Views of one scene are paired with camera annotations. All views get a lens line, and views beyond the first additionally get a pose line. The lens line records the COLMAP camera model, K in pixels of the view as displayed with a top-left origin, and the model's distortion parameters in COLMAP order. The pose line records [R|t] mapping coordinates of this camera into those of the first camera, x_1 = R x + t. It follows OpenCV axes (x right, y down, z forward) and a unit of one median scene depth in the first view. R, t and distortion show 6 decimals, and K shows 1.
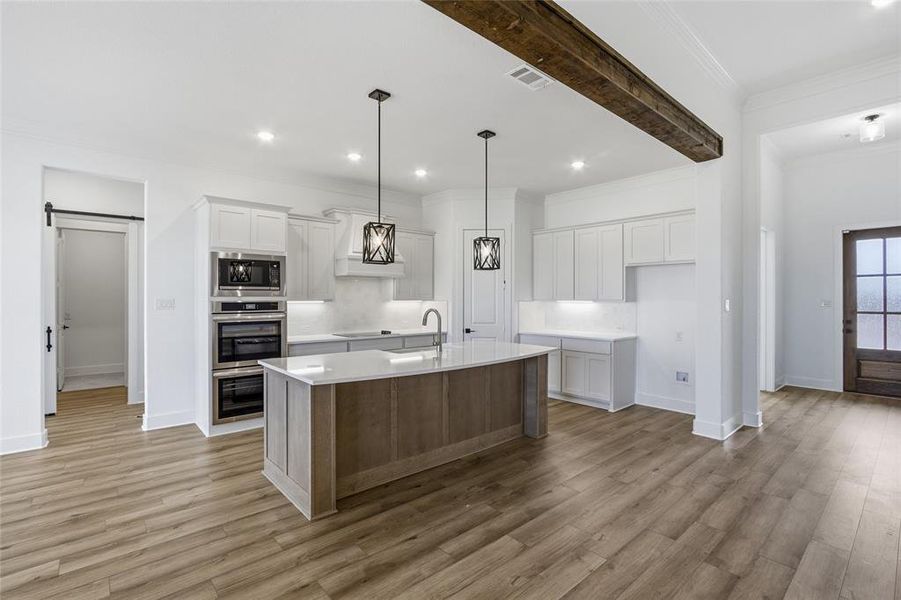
lens RADIAL K [[420.7, 0, 452.9], [0, 420.7, 294.1], [0, 0, 1]] dist [-0.024361, 0.005750]
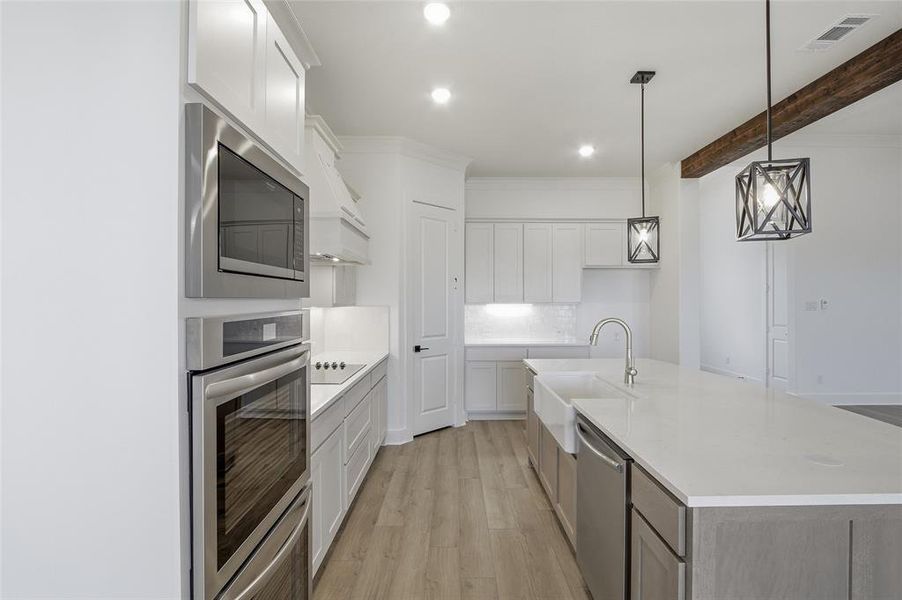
lens RADIAL K [[421.2, 0, 456.5], [0, 421.2, 295.4], [0, 0, 1]] dist [-0.024361, 0.005750]
pose [[0.652278, 0.007236, 0.757945, -0.643858], [-0.005720, 0.999973, -0.004624, 0.004683], [-0.757958, -0.001319, 0.652302, 0.730472]]
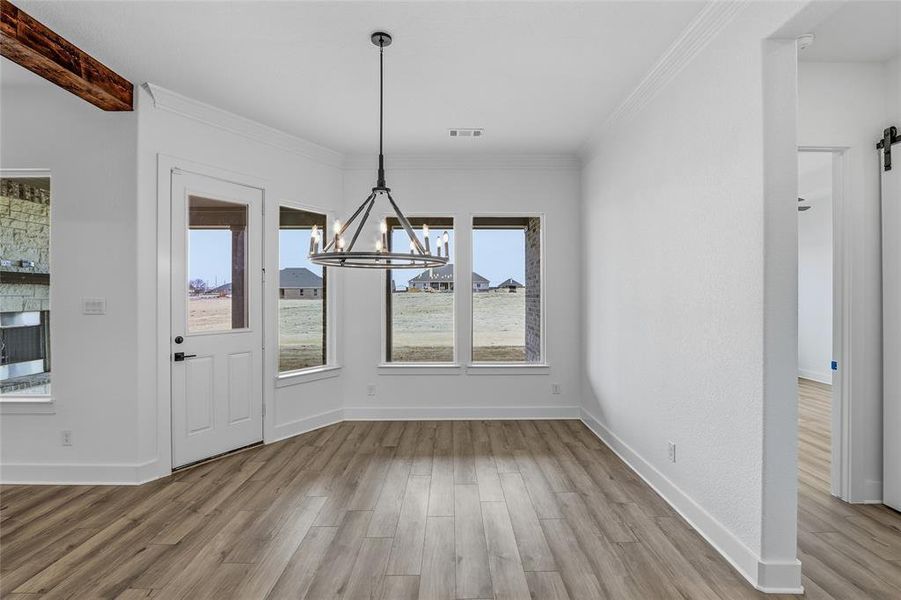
lens RADIAL K [[420.7, 0, 451.2], [0, 420.7, 295.8], [0, 0, 1]] dist [-0.024361, 0.005750]
pose [[-0.656174, -0.001105, -0.754609, -0.318293], [0.006301, 0.999956, -0.006944, 0.008135], [0.754584, -0.009312, -0.656138, 0.938164]]
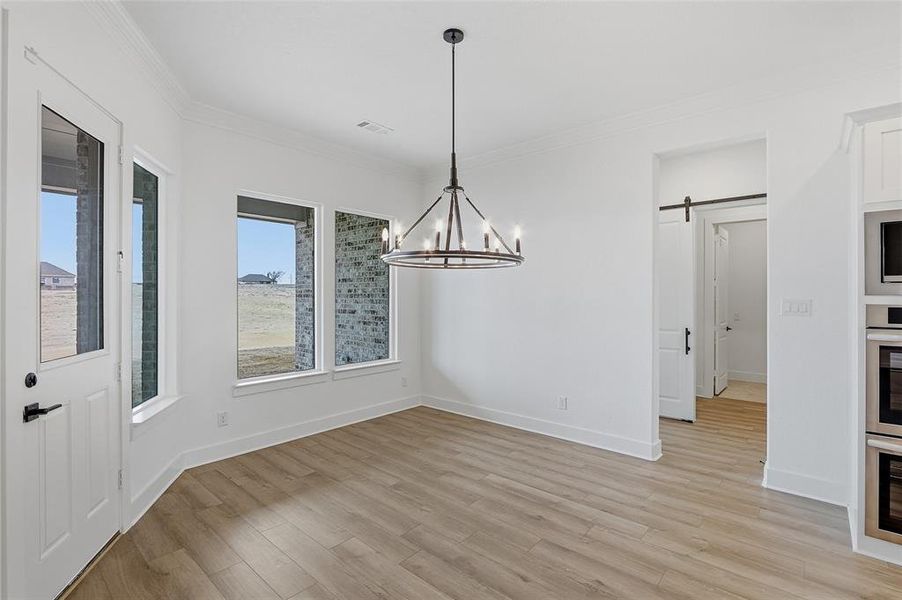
lens RADIAL K [[421.2, 0, 456.3], [0, 421.2, 294.4], [0, 0, 1]] dist [-0.024361, 0.005750]
pose [[0.134648, -0.004033, -0.990885, -0.116251], [0.006036, 0.999977, -0.003250, 0.002564], [0.990875, -0.005544, 0.134669, 0.395616]]
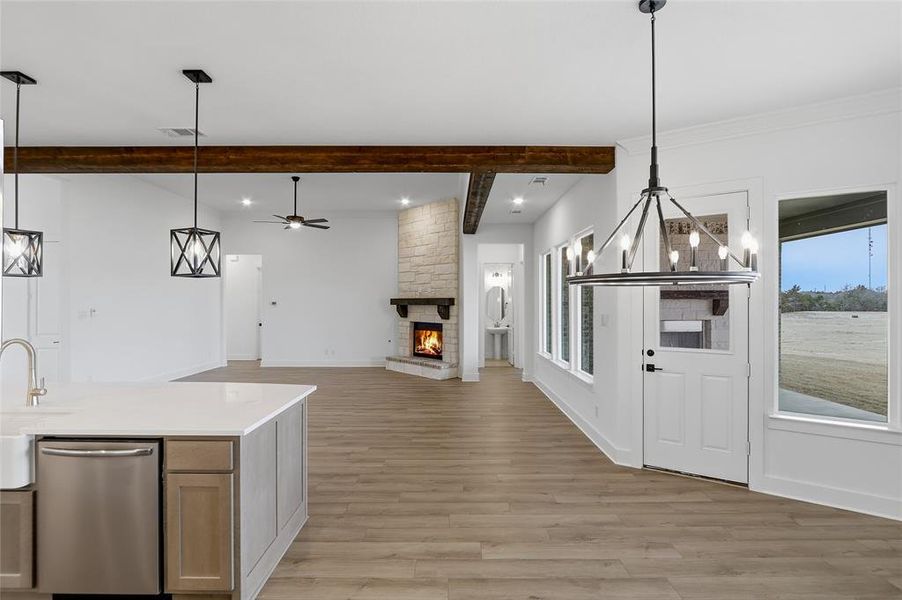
lens RADIAL K [[421.2, 0, 453.4], [0, 421.2, 302.8], [0, 0, 1]] dist [-0.024361, 0.005750]
pose [[-0.755694, -0.002009, 0.654922, -0.838614], [-0.007265, 0.999959, -0.005316, -0.015989], [-0.654885, -0.008775, -0.755678, 0.979162]]
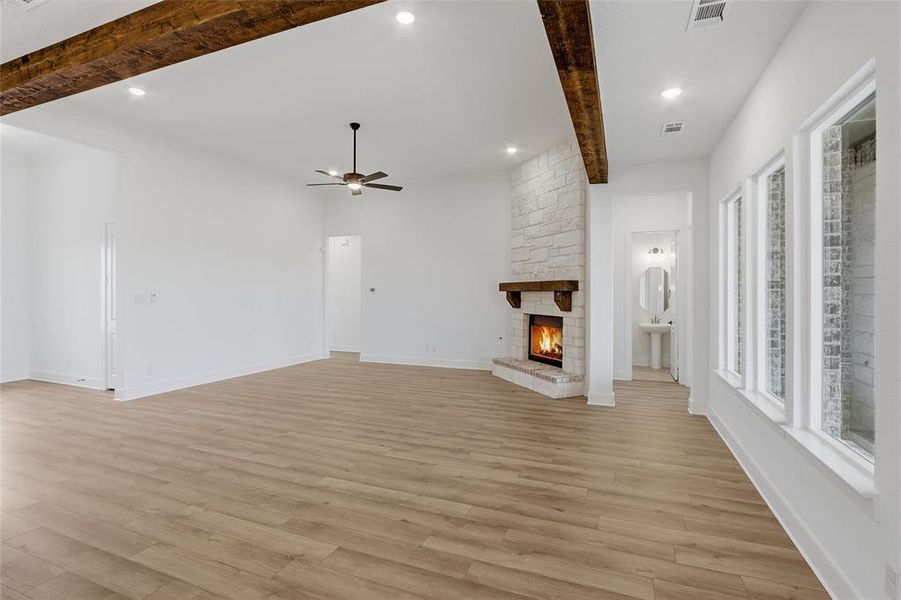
lens RADIAL K [[420.7, 0, 456.0], [0, 420.7, 294.9], [0, 0, 1]] dist [-0.024361, 0.005750]
pose [[-0.461860, -0.004651, 0.886941, -0.565305], [-0.010536, 0.999944, -0.000243, 0.002727], [-0.886890, -0.009457, -0.461883, 0.457045]]
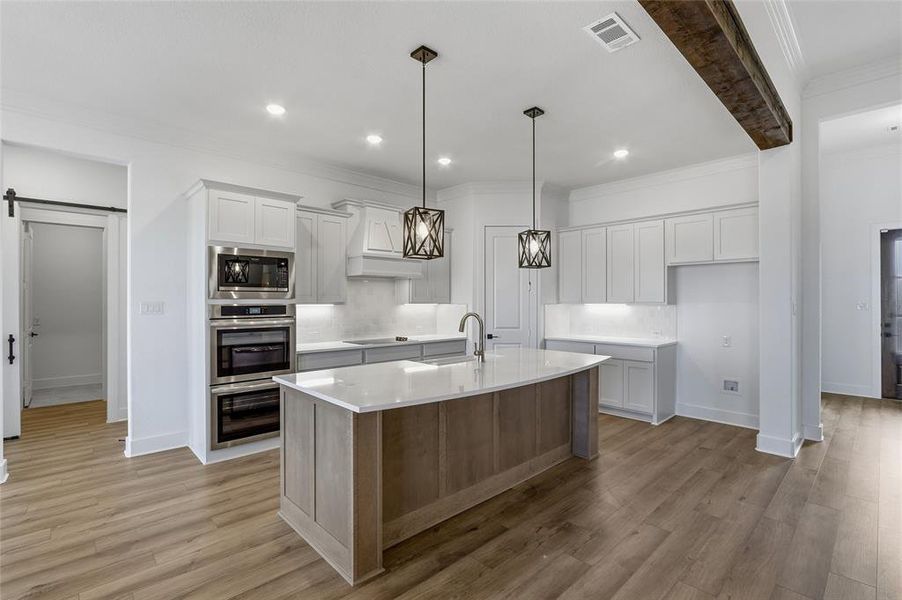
lens RADIAL K [[421.2, 0, 455.1], [0, 421.2, 295.8], [0, 0, 1]] dist [-0.024361, 0.005750]
pose [[0.999207, -0.000886, 0.039798, -0.111231], [0.001042, 0.999992, -0.003883, 0.003411], [-0.039794, 0.003922, 0.999200, 0.130321]]
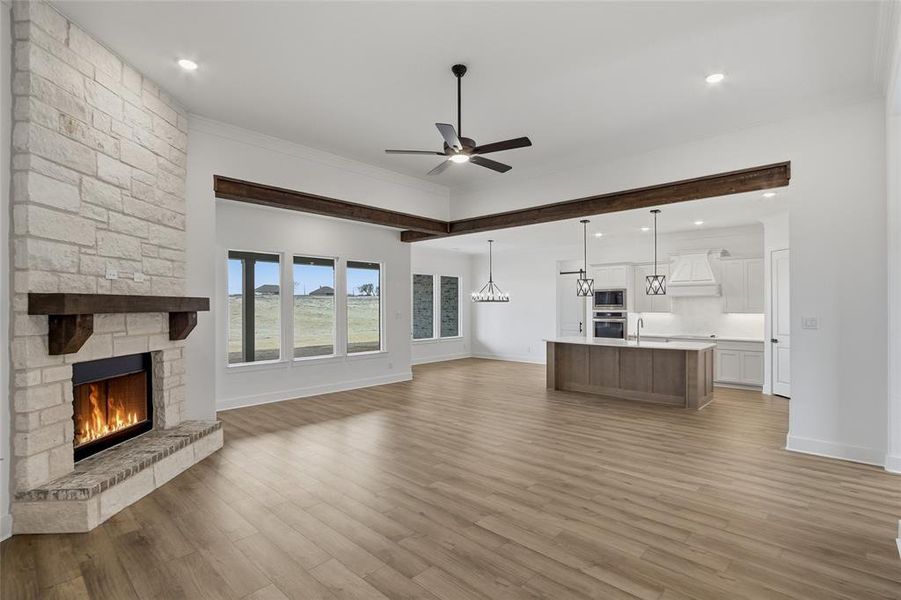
lens RADIAL K [[420.7, 0, 456.7], [0, 420.7, 302.3], [0, 0, 1]] dist [-0.024361, 0.005750]
pose [[0.102411, -0.009198, -0.994700, 1.530914], [0.009791, 0.999918, -0.008238, -0.022314], [0.994694, -0.008895, 0.102493, 0.056572]]
